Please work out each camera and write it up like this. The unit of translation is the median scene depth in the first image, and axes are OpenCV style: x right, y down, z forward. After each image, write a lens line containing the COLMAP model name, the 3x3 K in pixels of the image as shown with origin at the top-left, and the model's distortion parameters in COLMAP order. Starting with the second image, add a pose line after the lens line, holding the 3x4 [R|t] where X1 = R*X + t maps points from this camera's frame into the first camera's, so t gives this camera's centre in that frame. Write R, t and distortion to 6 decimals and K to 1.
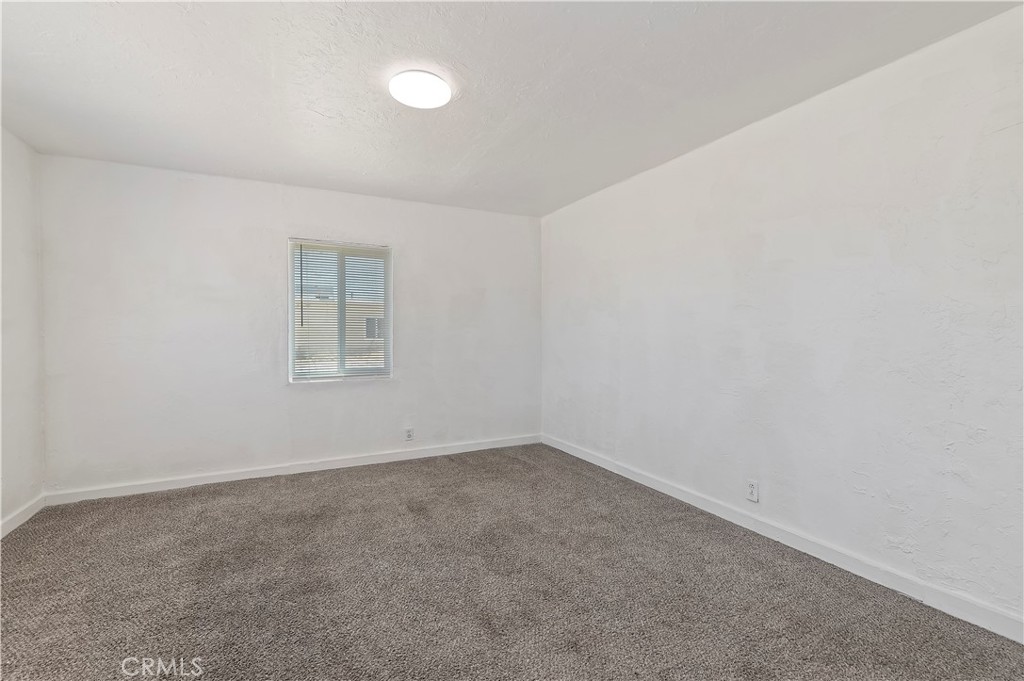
lens RADIAL K [[440.9, 0, 523.7], [0, 440.9, 330.3], [0, 0, 1]] dist [-0.001372, -0.000053]
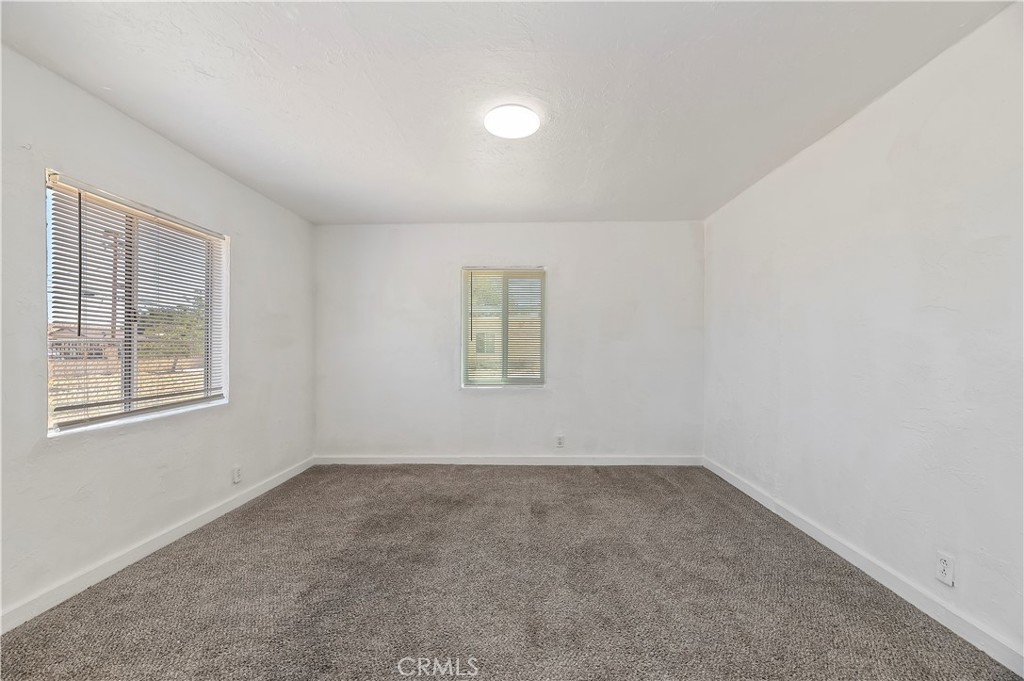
lens RADIAL K [[426.6, 0, 512.0], [0, 426.6, 340.5], [0, 0, 1]] dist [-0.002046, -0.000019]
pose [[0.882298, -0.008876, -0.470608, 0.165995], [0.005501, 0.999948, -0.008547, 0.000736], [0.470659, 0.004952, 0.882301, 0.051247]]
